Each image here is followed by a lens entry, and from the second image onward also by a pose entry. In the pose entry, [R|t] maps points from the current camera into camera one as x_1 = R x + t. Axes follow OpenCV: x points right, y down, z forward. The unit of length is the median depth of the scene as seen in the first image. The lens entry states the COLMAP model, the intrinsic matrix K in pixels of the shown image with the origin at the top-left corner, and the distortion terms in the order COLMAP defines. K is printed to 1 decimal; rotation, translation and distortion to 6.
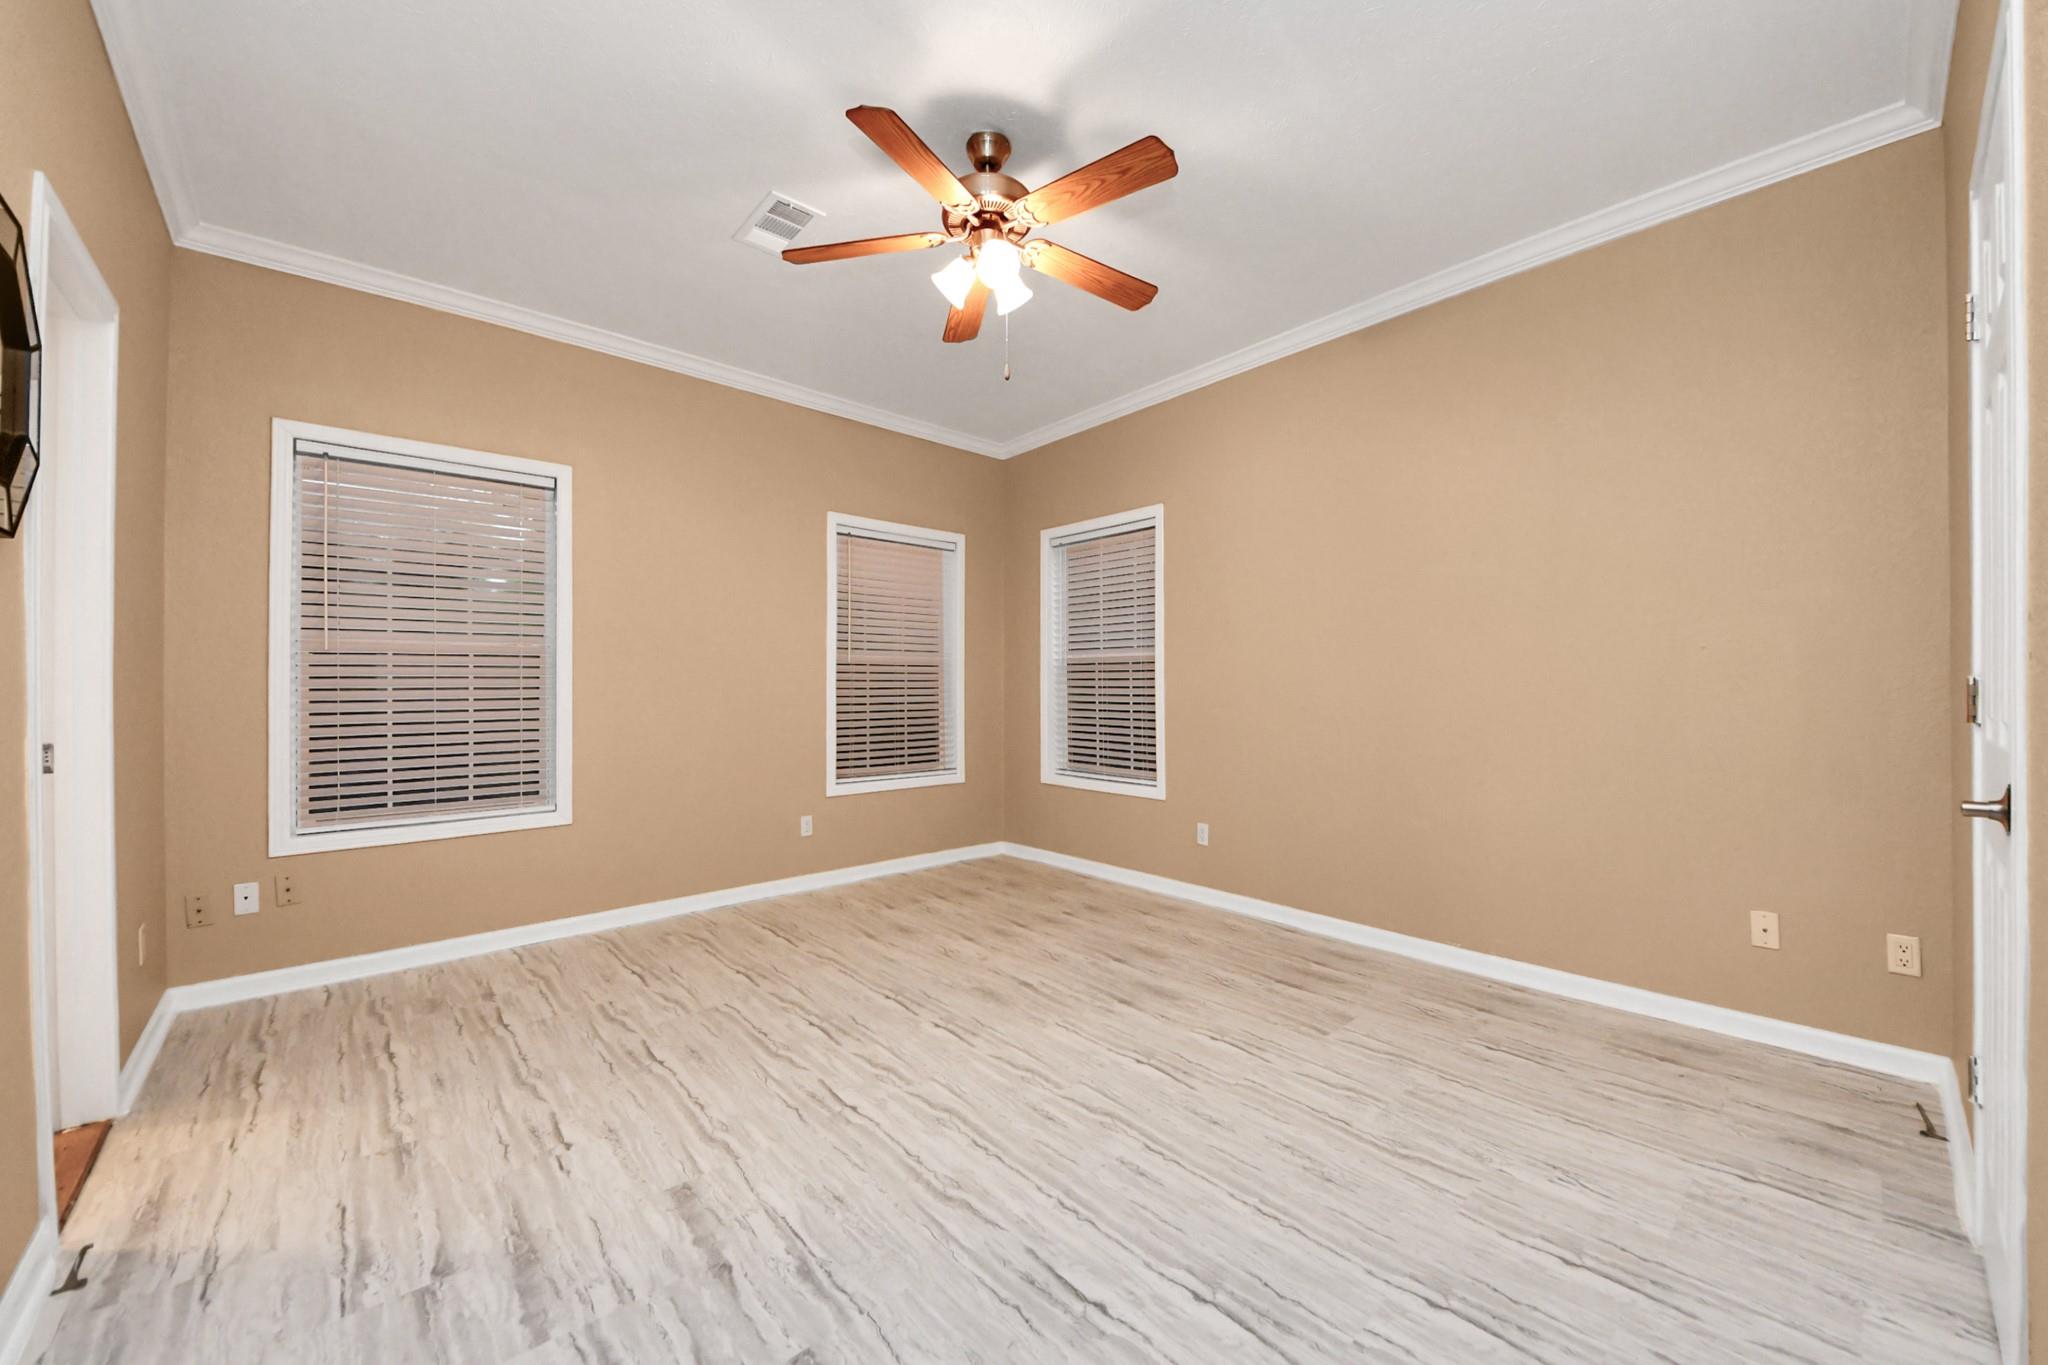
lens RADIAL K [[759.1, 0, 1024.0], [0, 759.1, 683.7], [0, 0, 1]] dist [0.016218, -0.000072]
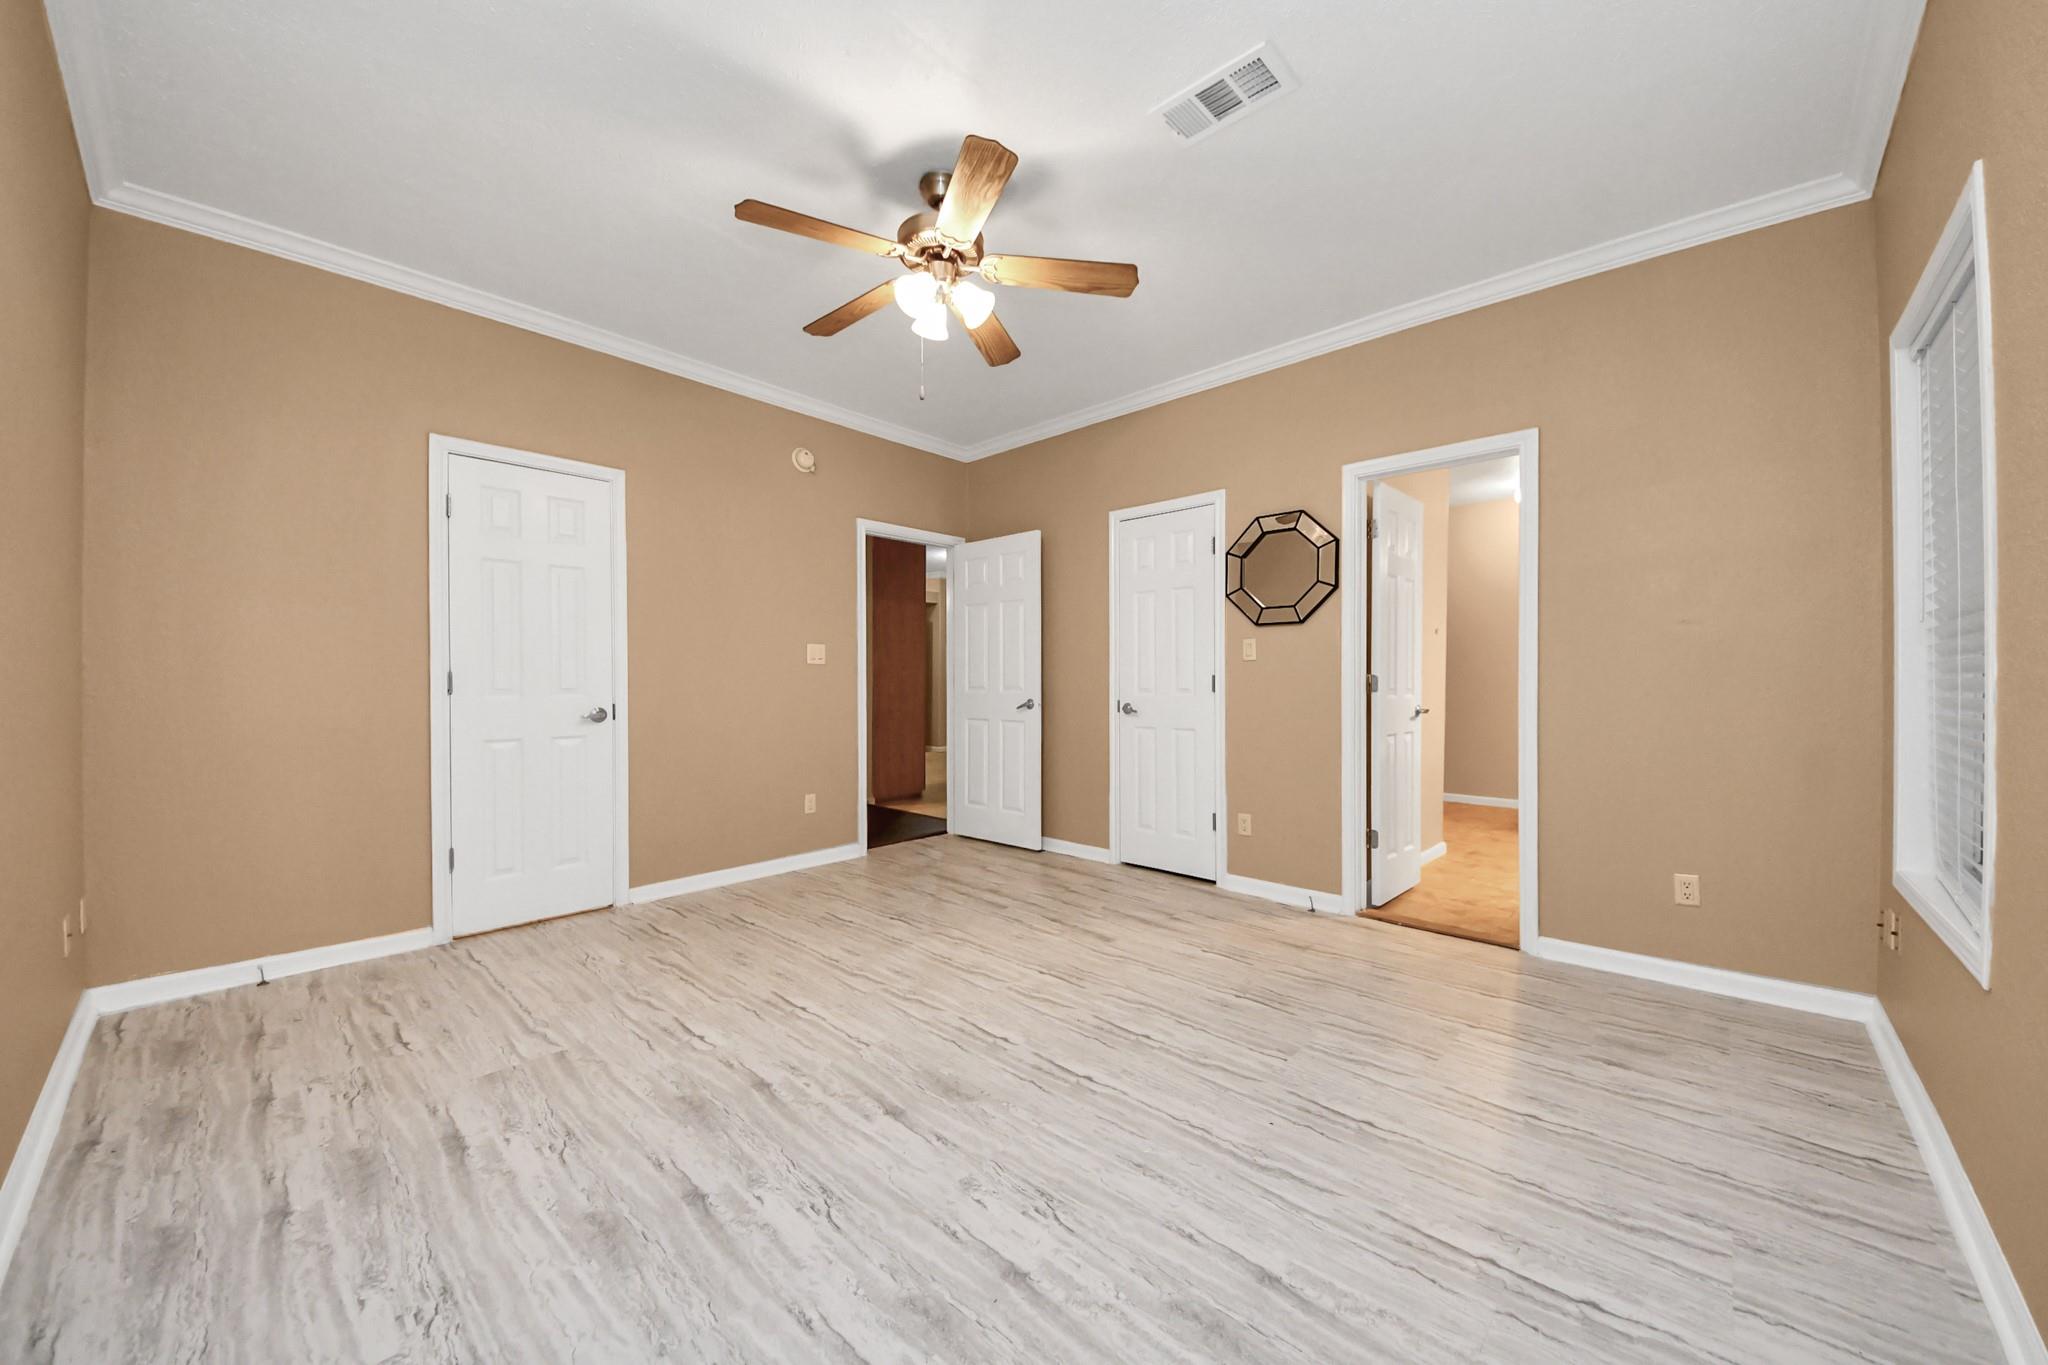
lens RADIAL K [[759.1, 0, 1022.0], [0, 759.1, 682.1], [0, 0, 1]] dist [0.016218, -0.000072]
pose [[-0.996011, 0.001295, -0.089226, -0.053733], [0.001840, 0.999980, -0.006025, 0.036751], [0.089217, -0.006166, -0.995993, 1.864440]]
